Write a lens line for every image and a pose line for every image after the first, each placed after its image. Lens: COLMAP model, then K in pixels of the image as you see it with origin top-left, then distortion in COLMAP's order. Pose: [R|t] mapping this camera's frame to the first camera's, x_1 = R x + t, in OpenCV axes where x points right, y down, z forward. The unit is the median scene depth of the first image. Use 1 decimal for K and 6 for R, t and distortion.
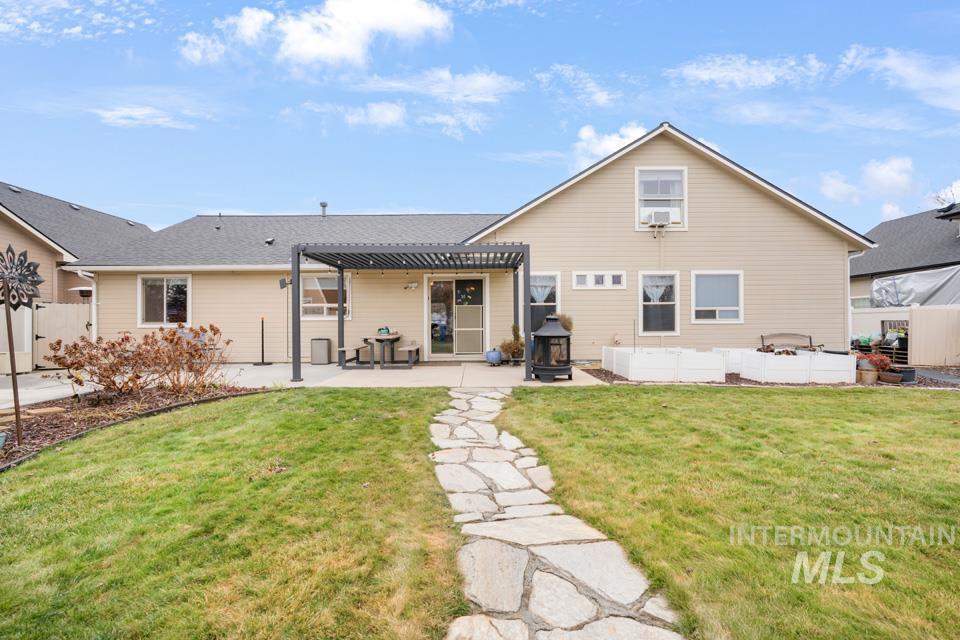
lens RADIAL K [[435.4, 0, 483.3], [0, 435.4, 321.0], [0, 0, 1]] dist [-0.016277, 0.015240]
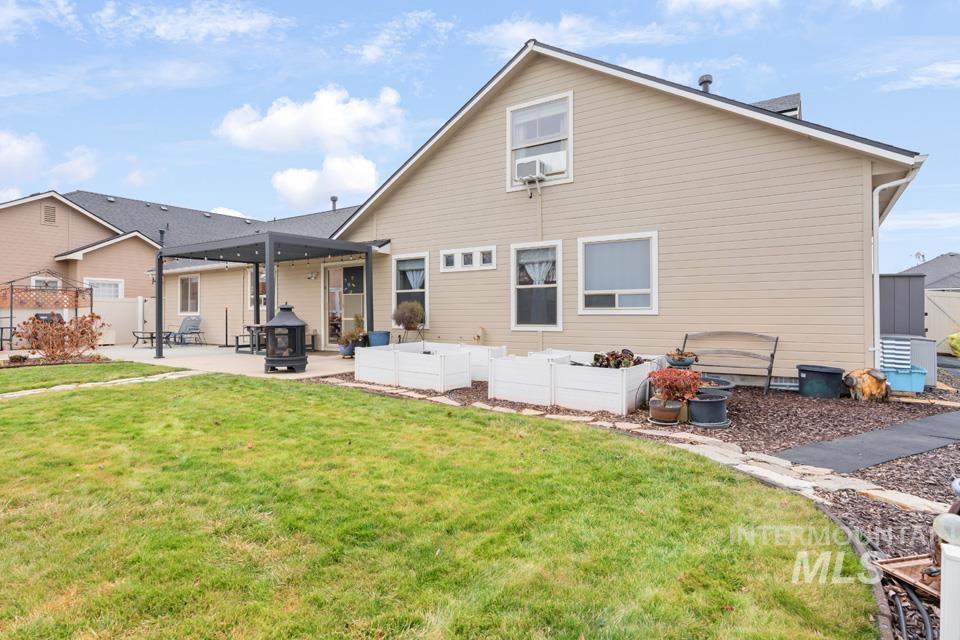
lens RADIAL K [[532.0, 0, 434.2], [0, 532.0, 298.8], [0, 0, 1]] dist [-0.001072, 0.000085]
pose [[0.792167, -0.012670, -0.610172, 0.816238], [0.007025, 0.999908, -0.011643, -0.010467], [0.610263, 0.004937, 0.792183, 0.184497]]
